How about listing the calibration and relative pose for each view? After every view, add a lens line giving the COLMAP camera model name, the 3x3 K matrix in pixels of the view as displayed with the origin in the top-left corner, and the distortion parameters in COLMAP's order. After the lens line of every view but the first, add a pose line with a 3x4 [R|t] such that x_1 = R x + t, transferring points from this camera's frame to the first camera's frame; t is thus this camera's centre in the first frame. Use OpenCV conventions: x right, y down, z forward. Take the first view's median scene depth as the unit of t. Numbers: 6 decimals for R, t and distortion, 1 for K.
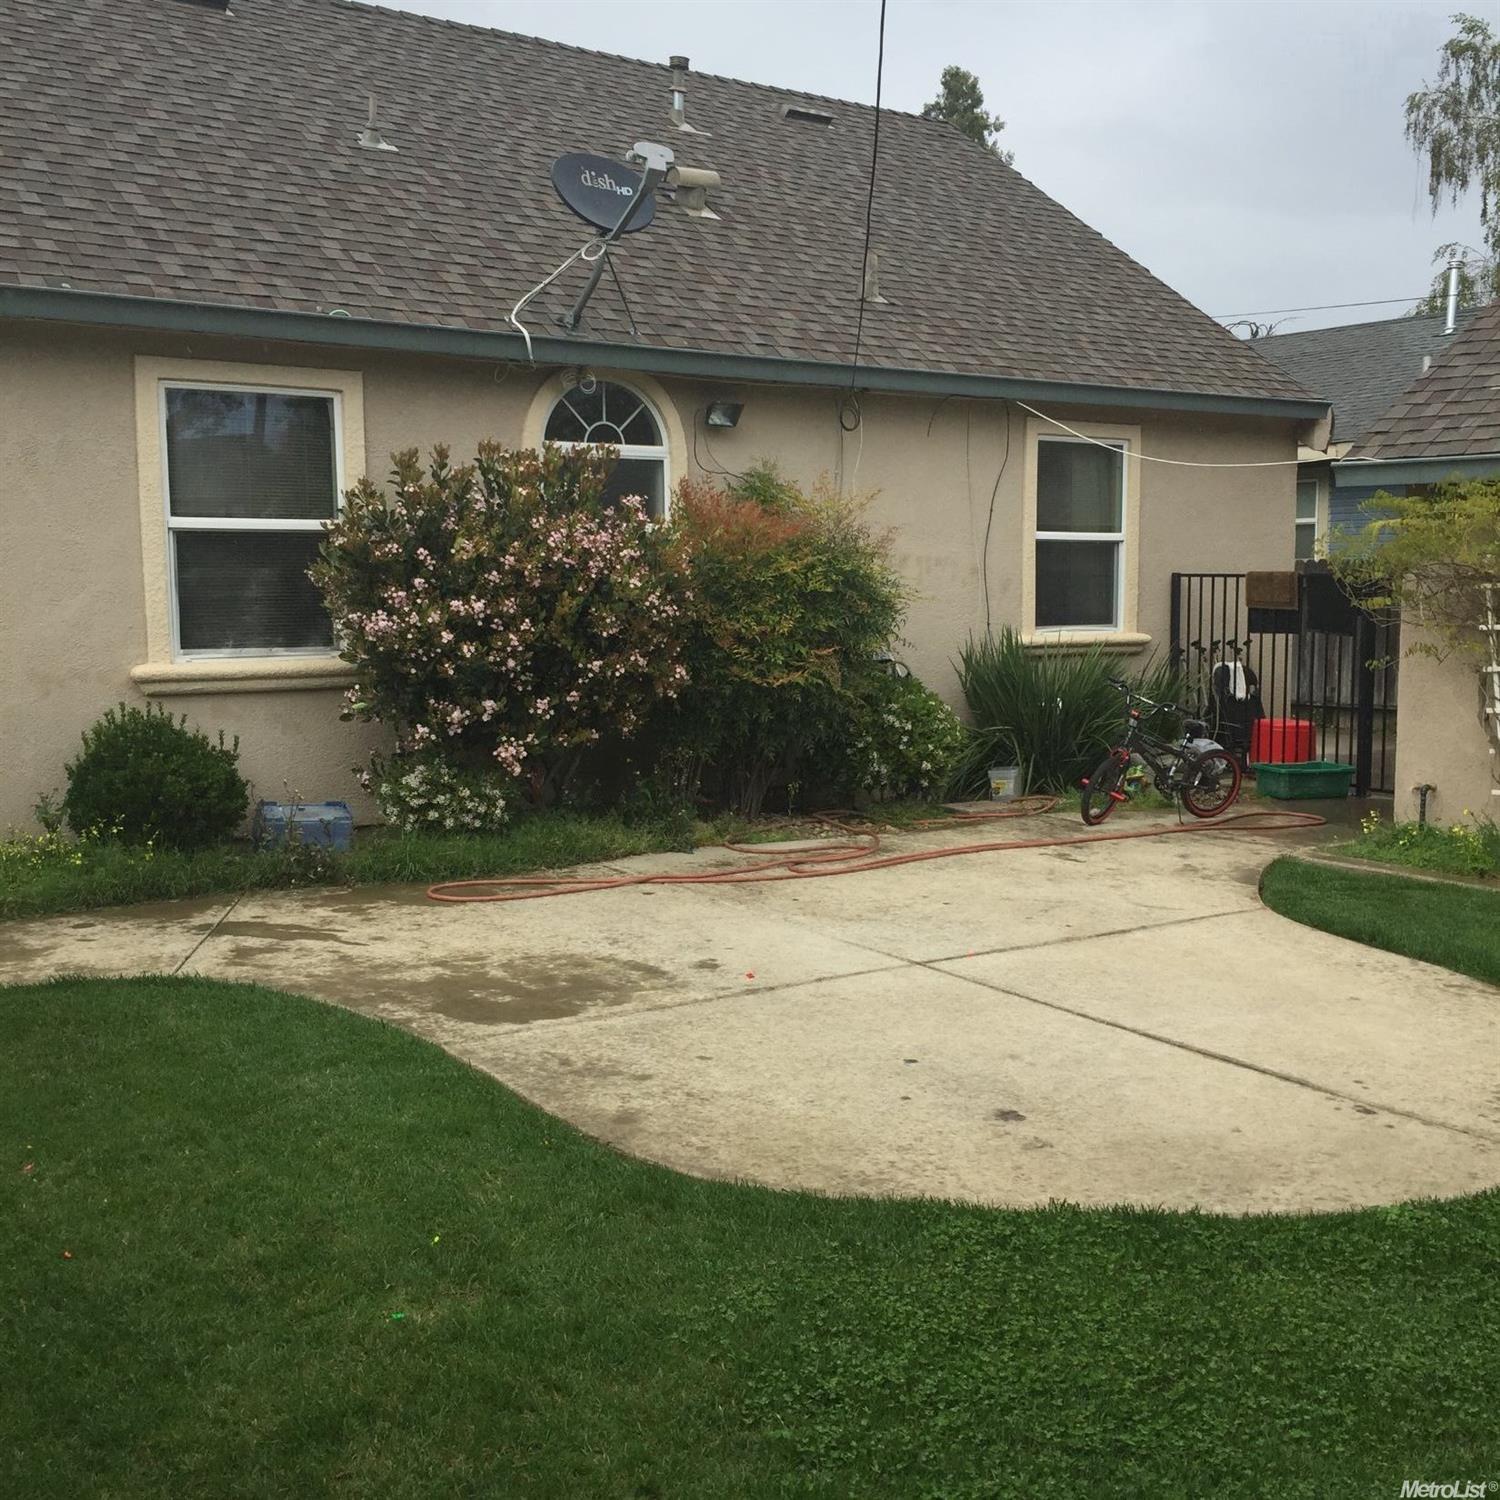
lens RADIAL K [[1720.8, 0, 718.0], [0, 1720.8, 713.9], [0, 0, 1]] dist [0.049965, 0.000000]
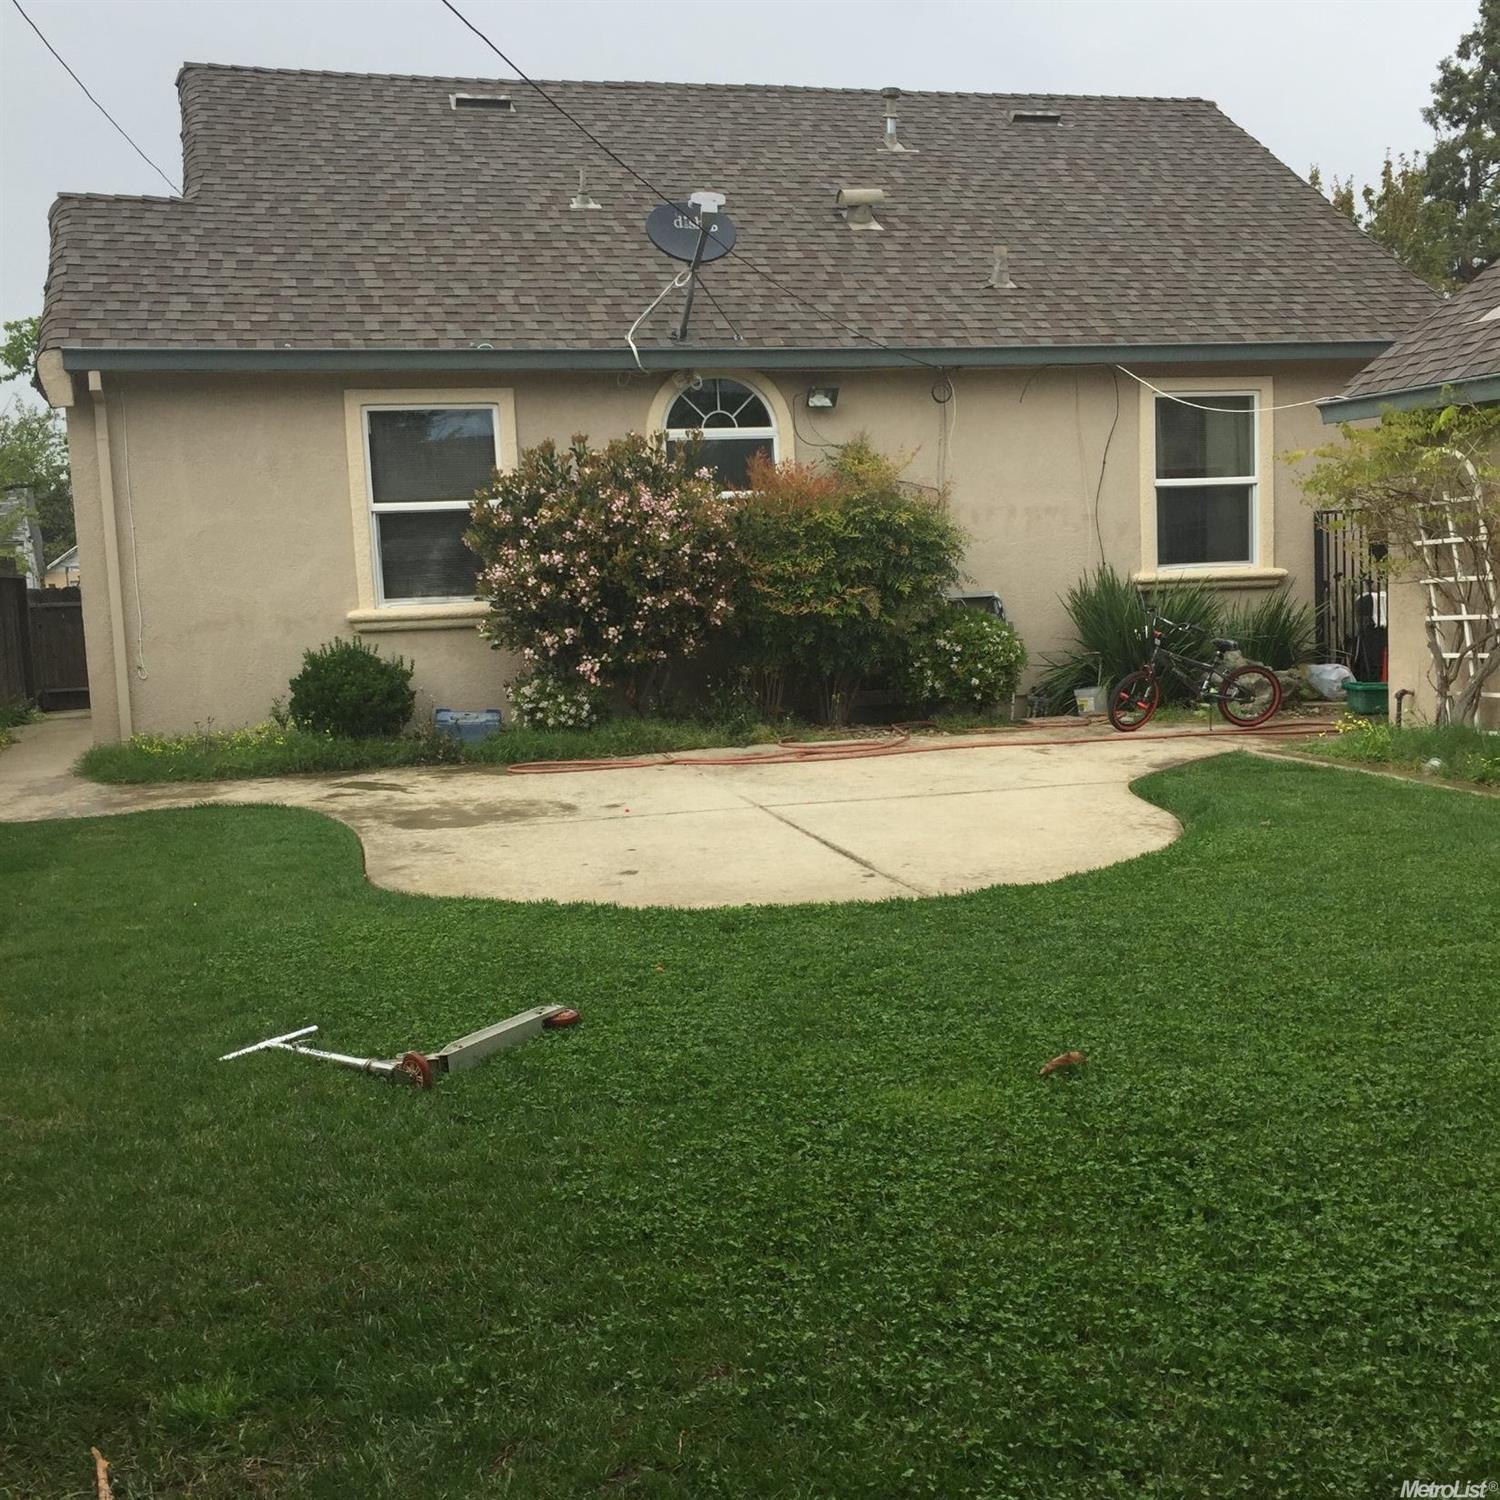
lens RADIAL K [[1720.8, 0, 741.0], [0, 1720.8, 722.7], [0, 0, 1]] dist [0.049965, 0.000000]
pose [[0.936865, -0.006761, -0.349625, 0.405830], [0.011147, 0.999882, 0.010534, 0.046600], [0.349513, -0.013766, 0.936830, -0.181861]]
